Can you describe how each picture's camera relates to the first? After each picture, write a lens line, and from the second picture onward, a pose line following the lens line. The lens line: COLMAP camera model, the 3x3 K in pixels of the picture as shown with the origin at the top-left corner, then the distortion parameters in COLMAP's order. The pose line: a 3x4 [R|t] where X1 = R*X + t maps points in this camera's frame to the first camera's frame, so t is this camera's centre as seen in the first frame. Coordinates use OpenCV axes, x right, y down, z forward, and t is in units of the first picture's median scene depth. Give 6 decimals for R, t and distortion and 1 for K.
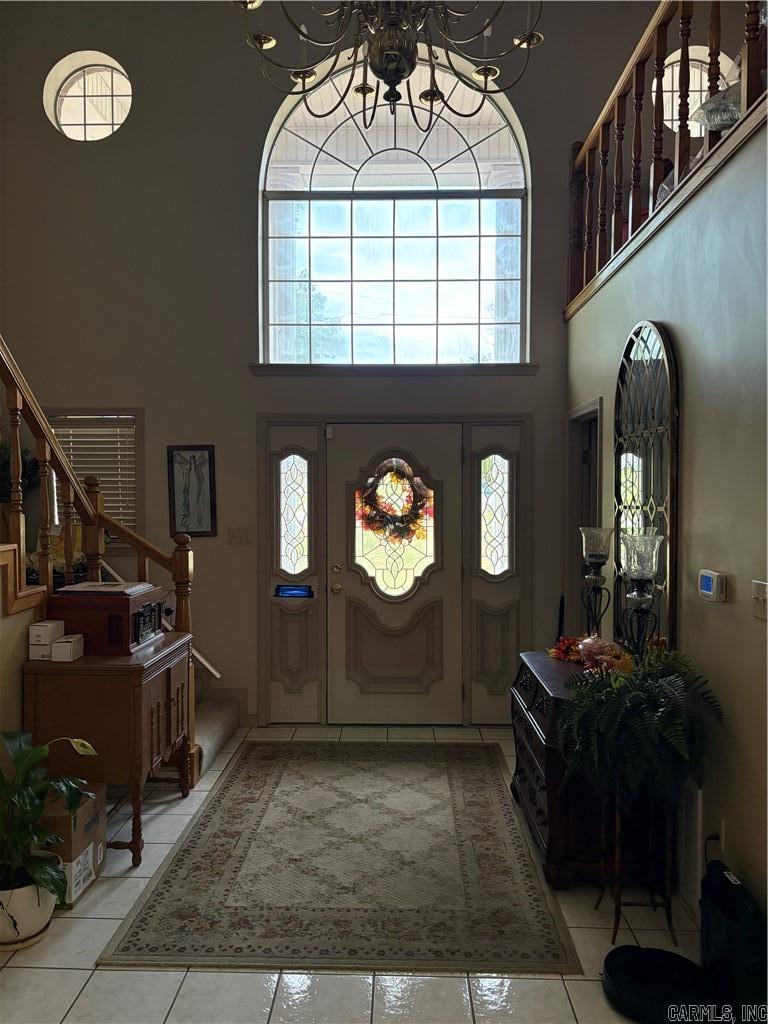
lens RADIAL K [[774.6, 0, 390.4], [0, 774.6, 510.1], [0, 0, 1]] dist [0.014671, -0.049832]
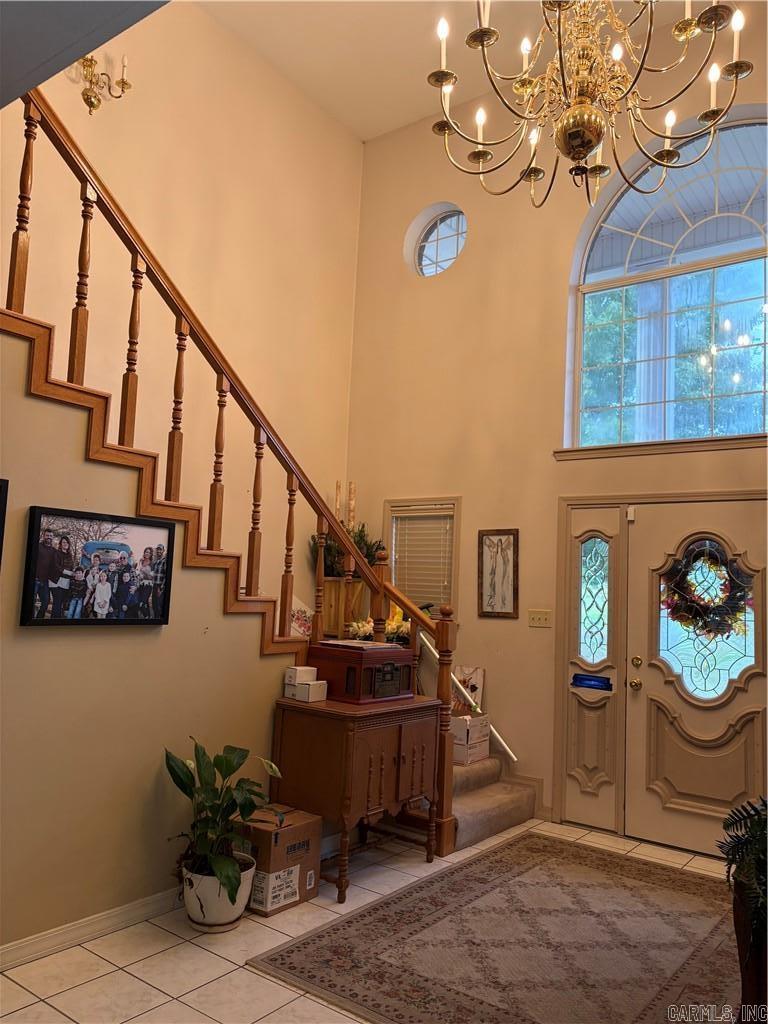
lens RADIAL K [[774.6, 0, 385.3], [0, 774.6, 515.8], [0, 0, 1]] dist [0.014671, -0.049832]
pose [[0.799854, -0.025496, -0.599653, 0.307204], [-0.059146, 0.990886, -0.121024, 0.041890], [0.597273, 0.132269, 0.791056, 0.089252]]
